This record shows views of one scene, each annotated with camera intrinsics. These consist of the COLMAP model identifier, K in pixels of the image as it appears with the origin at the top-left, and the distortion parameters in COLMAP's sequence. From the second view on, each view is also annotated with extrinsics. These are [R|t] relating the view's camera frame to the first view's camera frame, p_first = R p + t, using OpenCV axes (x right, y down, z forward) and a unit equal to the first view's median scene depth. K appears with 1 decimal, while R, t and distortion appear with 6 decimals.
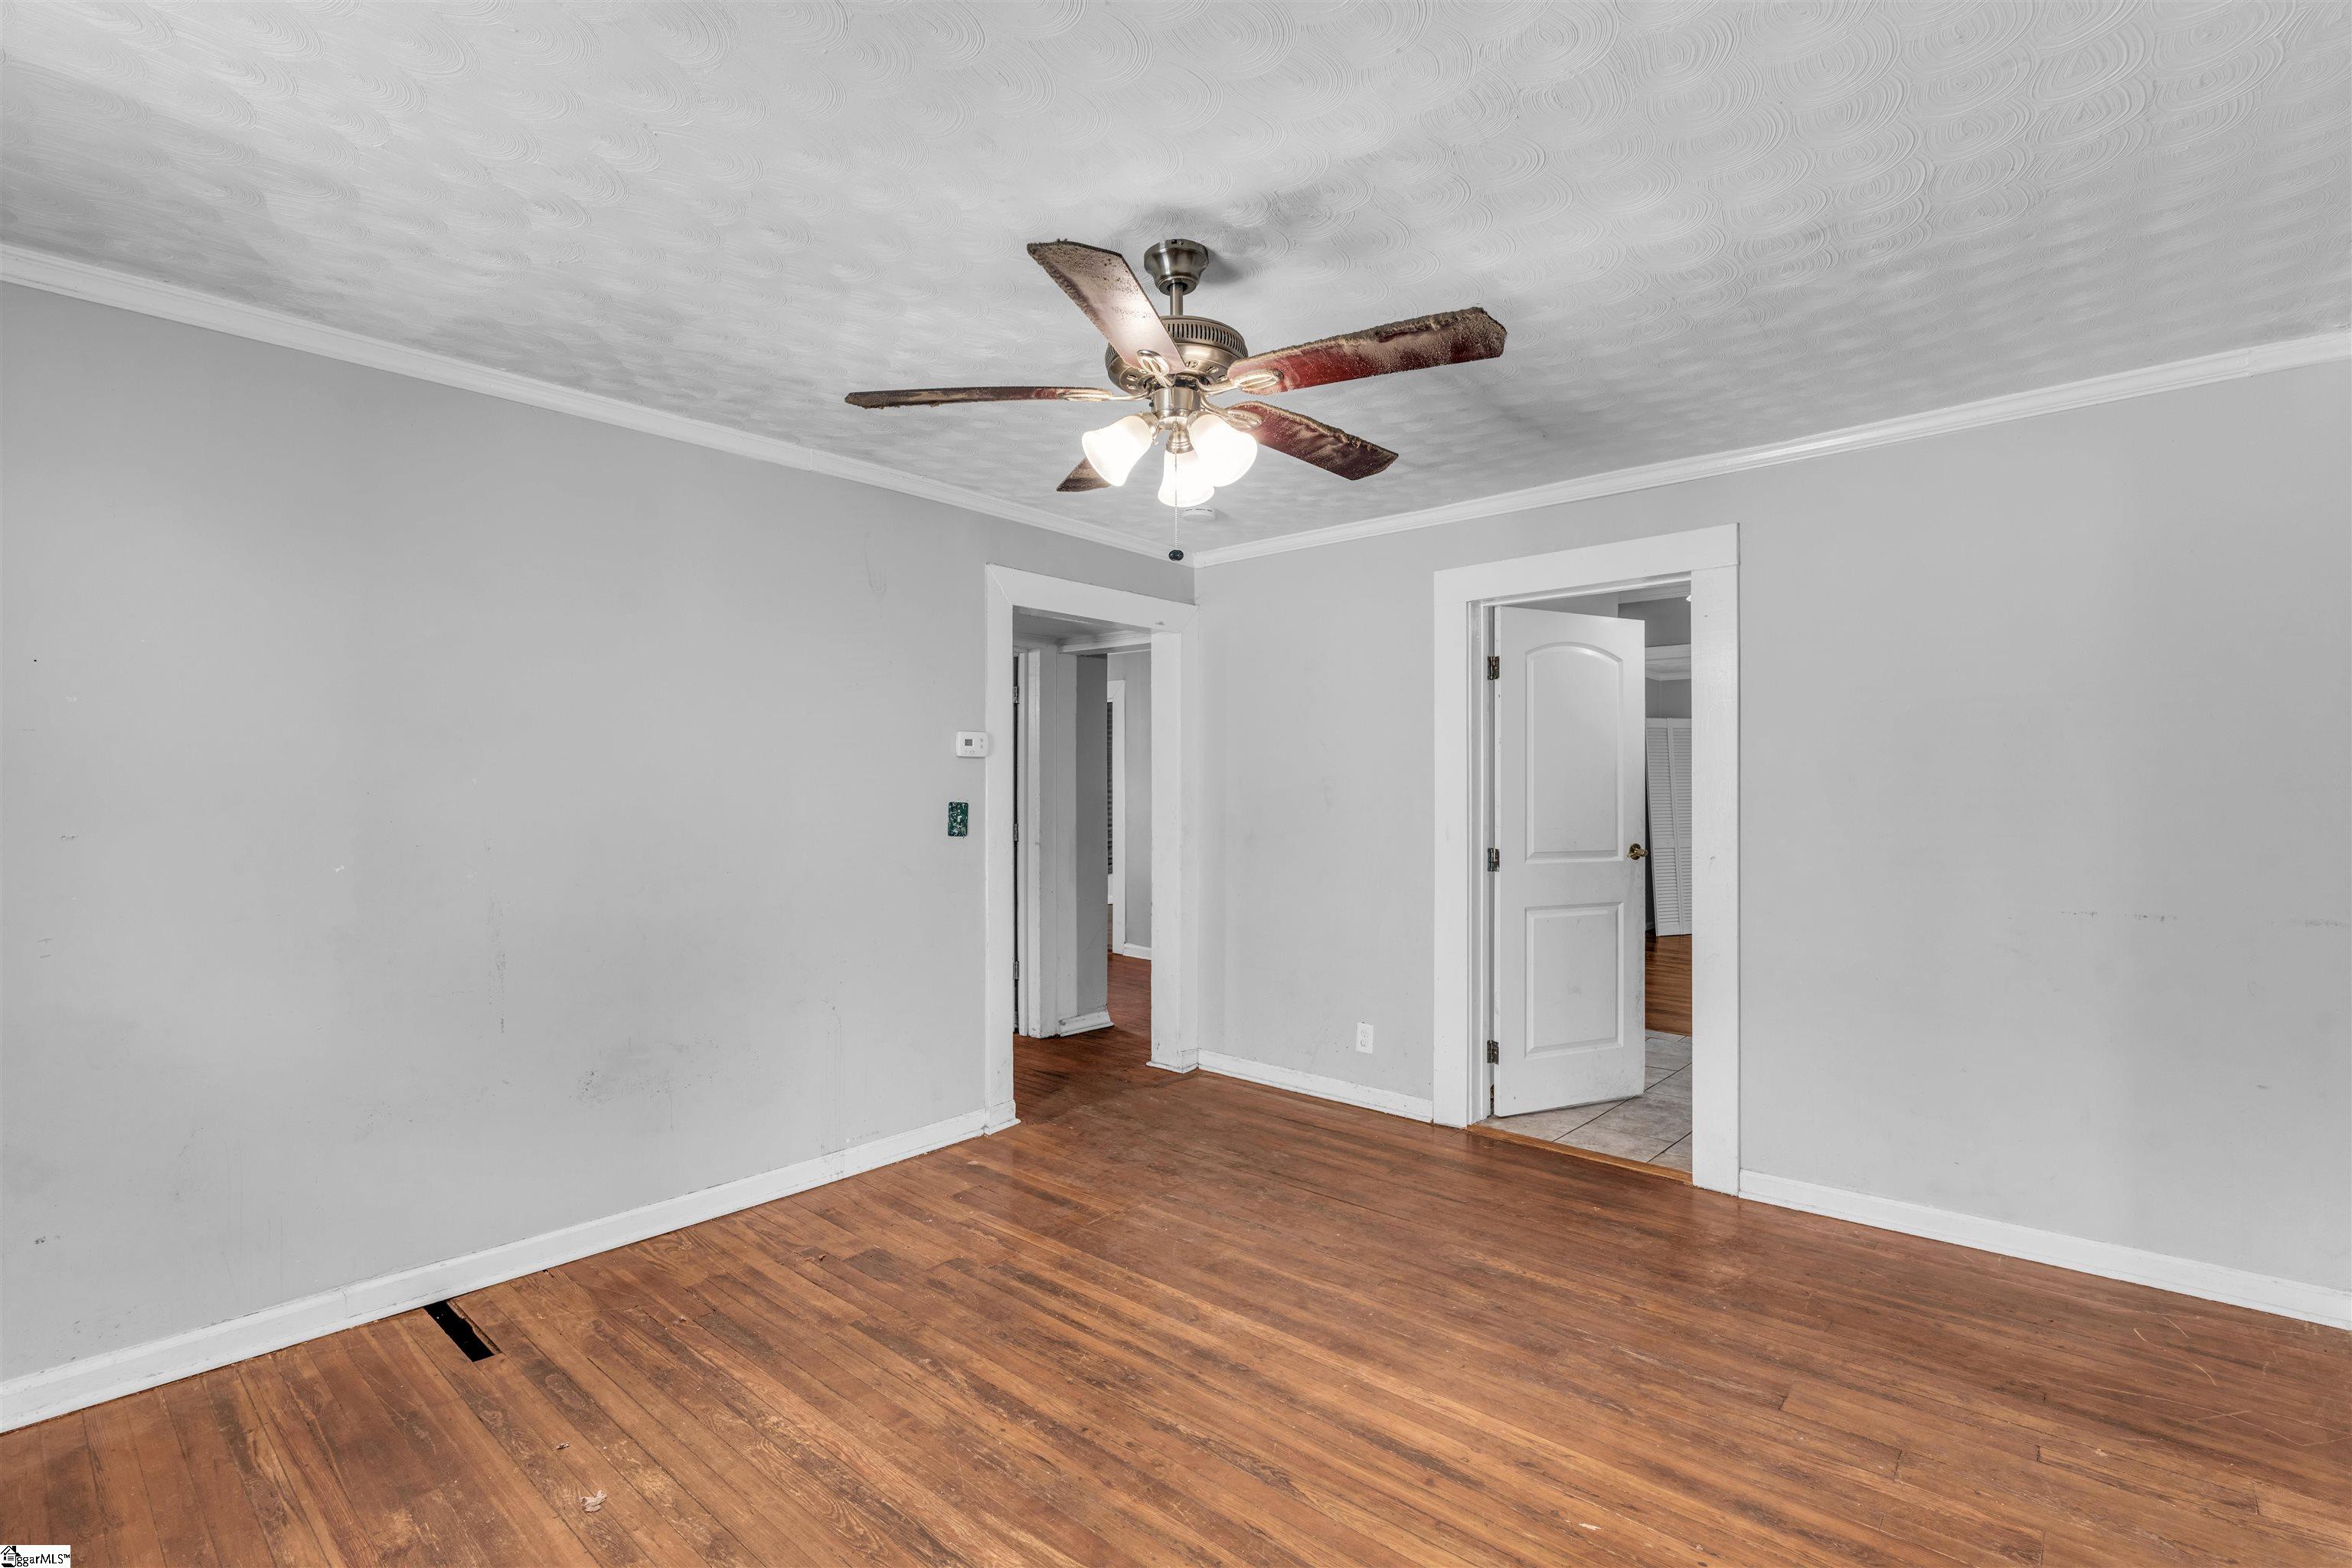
lens RADIAL K [[1077.5, 0, 1177.5], [0, 1077.5, 790.0], [0, 0, 1]] dist [0.000203, -0.000834]
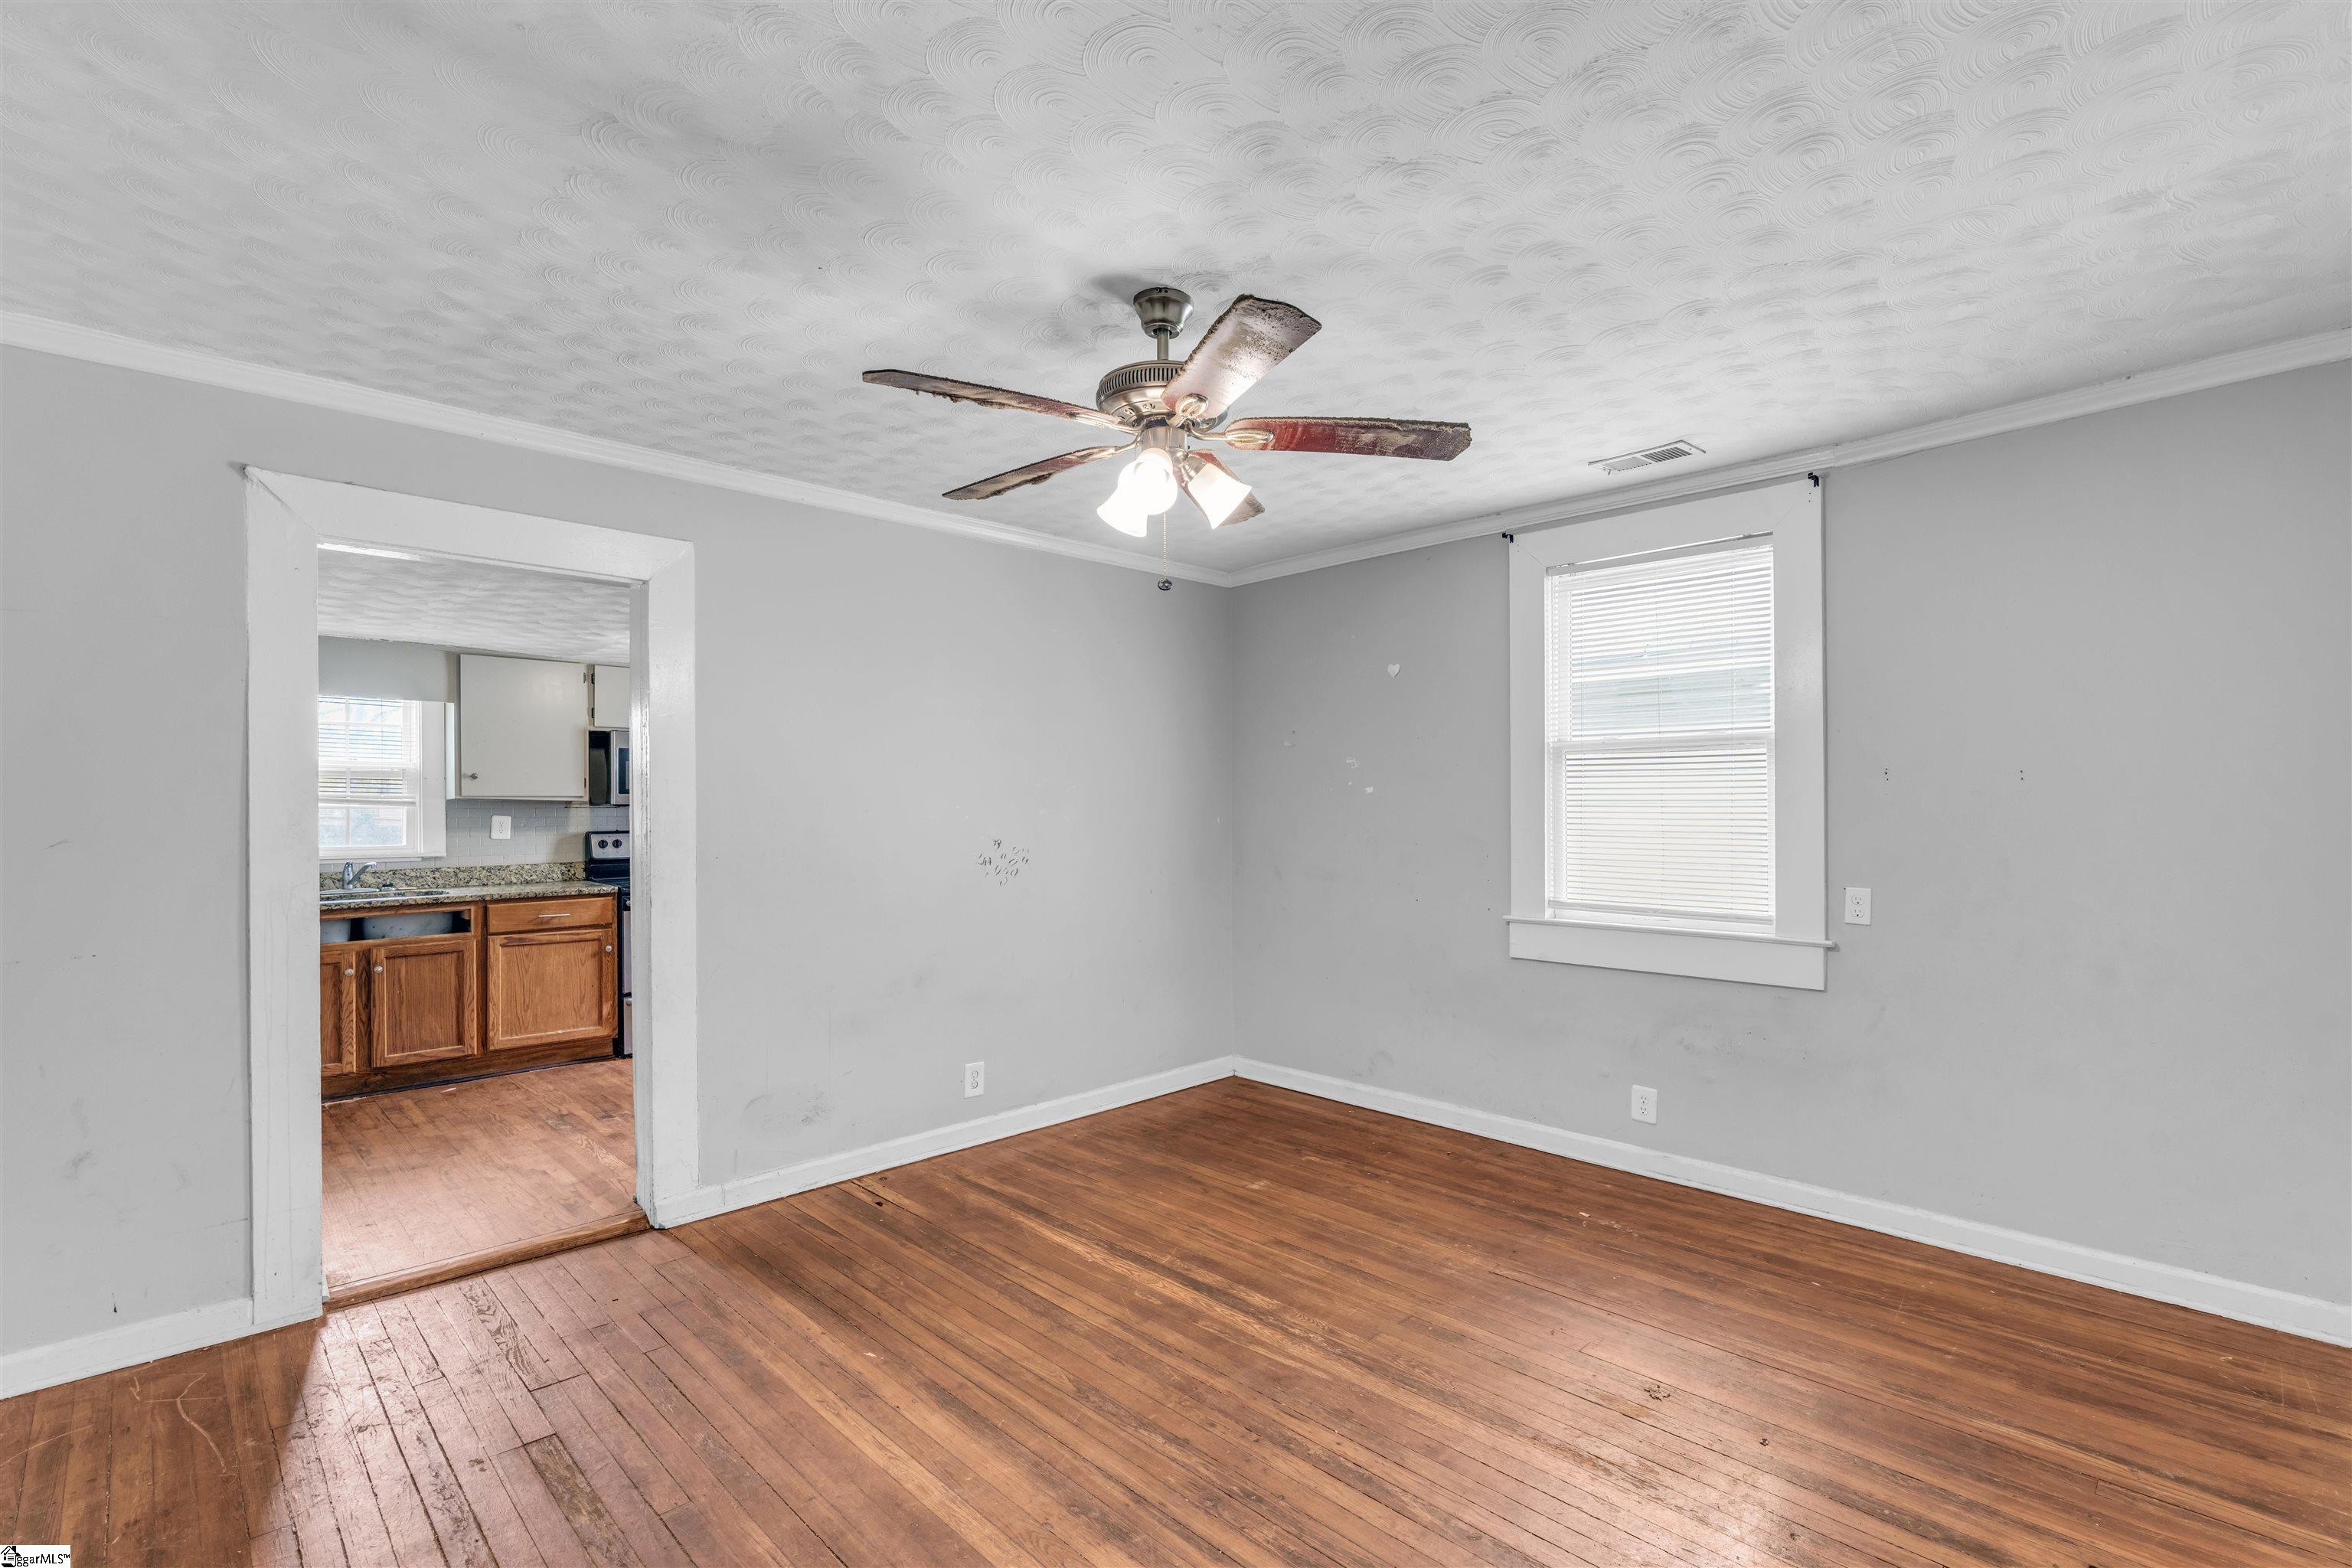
lens RADIAL K [[1077.5, 0, 1173.6], [0, 1077.5, 804.9], [0, 0, 1]] dist [0.000203, -0.000834]
pose [[-0.996648, 0.005483, 0.081629, -0.094877], [0.005057, 0.999972, -0.005426, 0.005334], [-0.081657, -0.004995, -0.996648, 2.033127]]
